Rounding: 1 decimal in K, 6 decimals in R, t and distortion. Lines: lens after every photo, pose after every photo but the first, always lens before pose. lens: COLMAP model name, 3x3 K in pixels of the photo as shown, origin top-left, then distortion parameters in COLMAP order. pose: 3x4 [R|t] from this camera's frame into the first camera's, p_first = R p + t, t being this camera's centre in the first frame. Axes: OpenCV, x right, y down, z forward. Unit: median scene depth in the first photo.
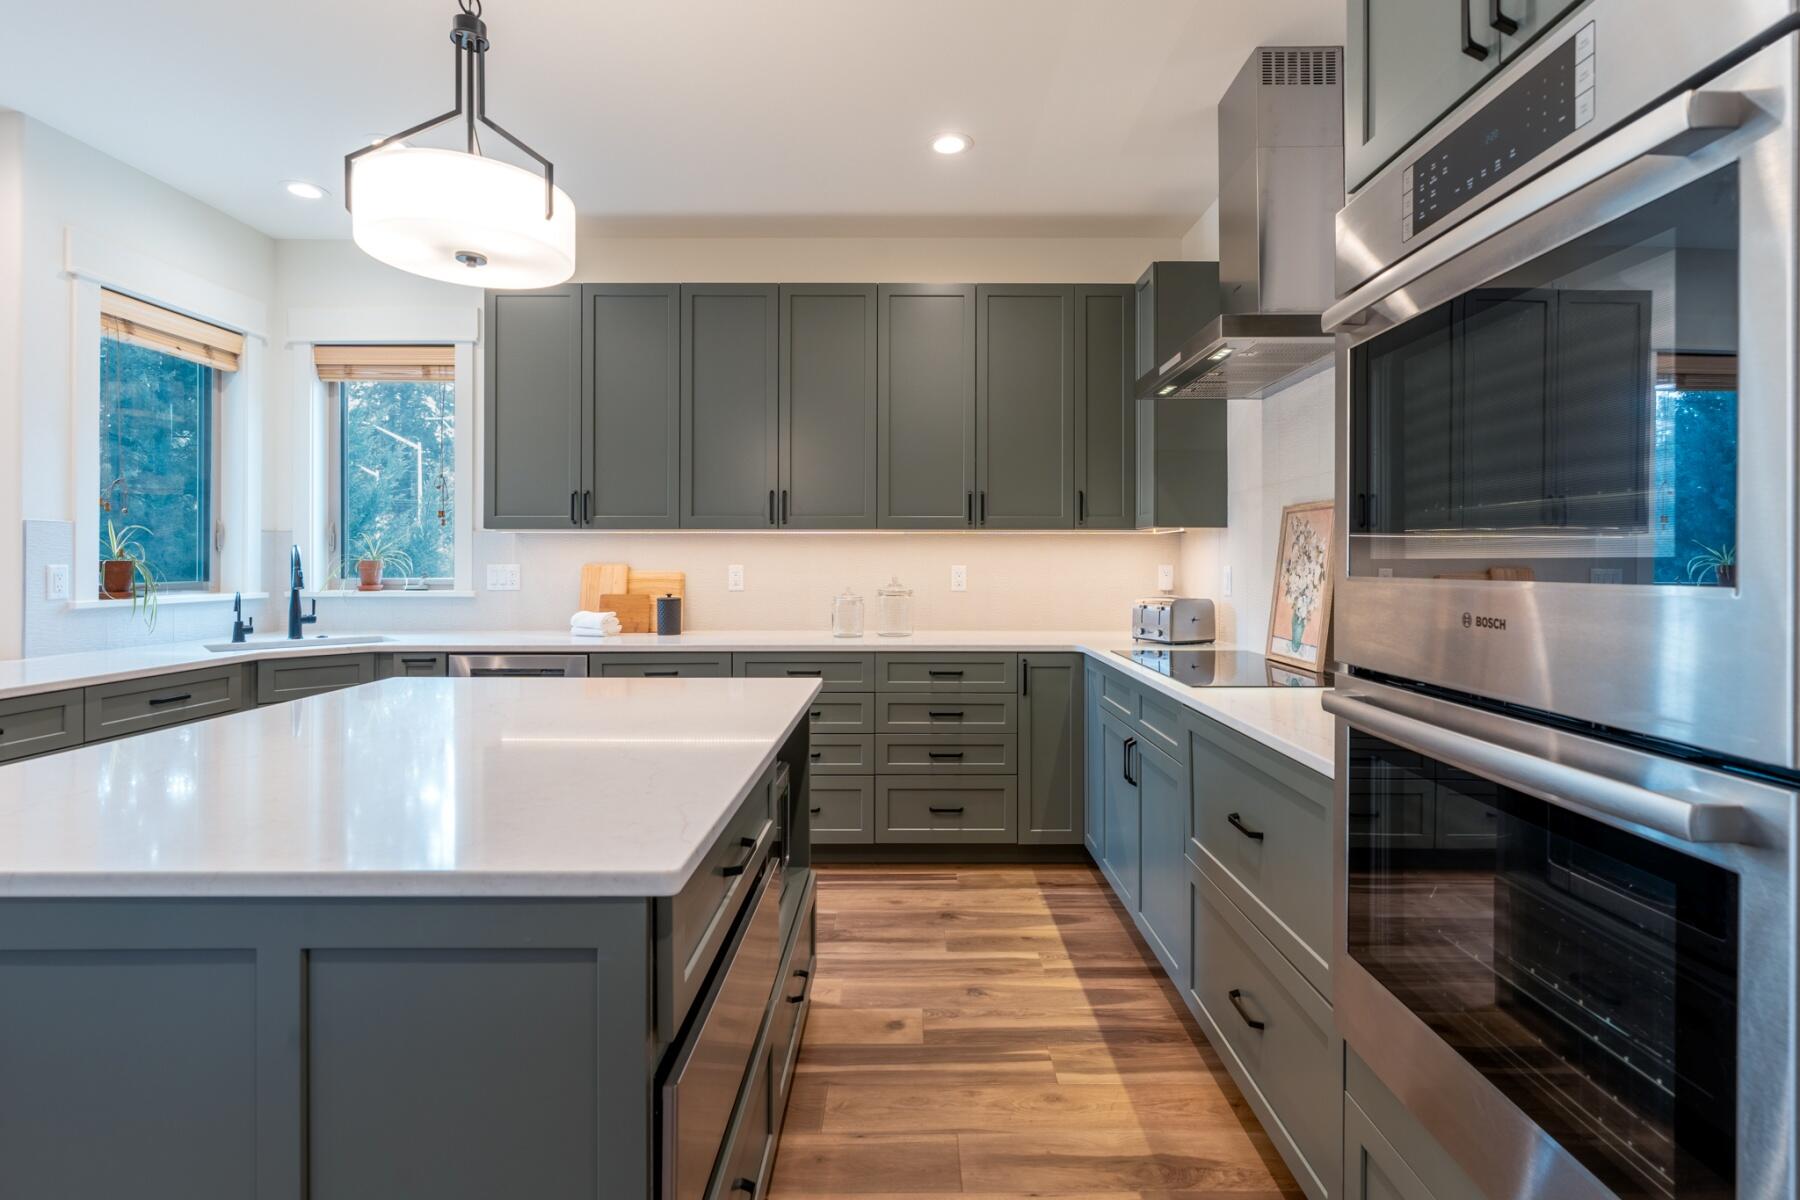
lens RADIAL K [[891.8, 0, 894.2], [0, 891.8, 553.1], [0, 0, 1]] dist [-0.002425, -0.000136]
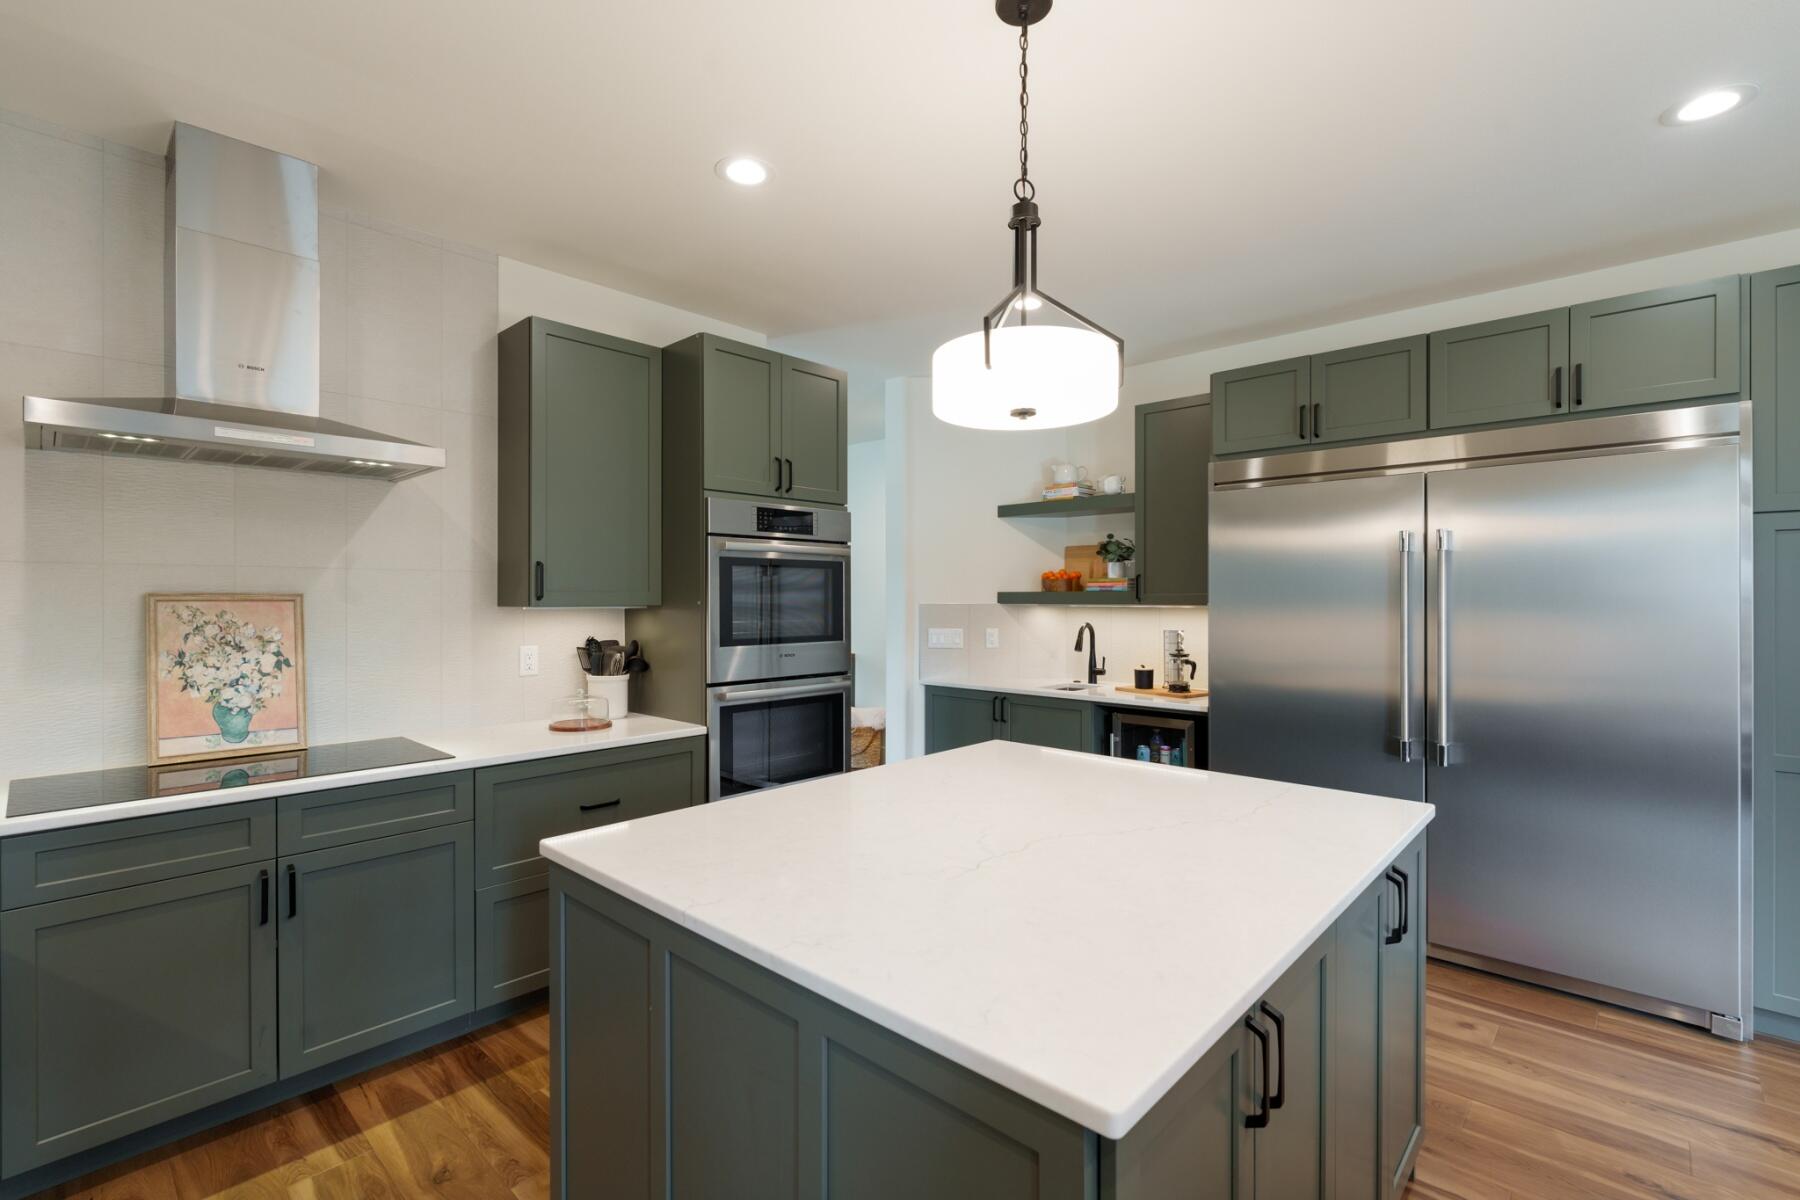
lens RADIAL K [[811.3, 0, 902.5], [0, 811.3, 598.5], [0, 0, 1]] dist [-0.002035, 0.000913]
pose [[-0.742259, -0.012794, 0.669991, -0.560720], [-0.012053, 0.999911, 0.005741, -0.051335], [-0.670005, -0.003814, -0.742347, 0.929645]]
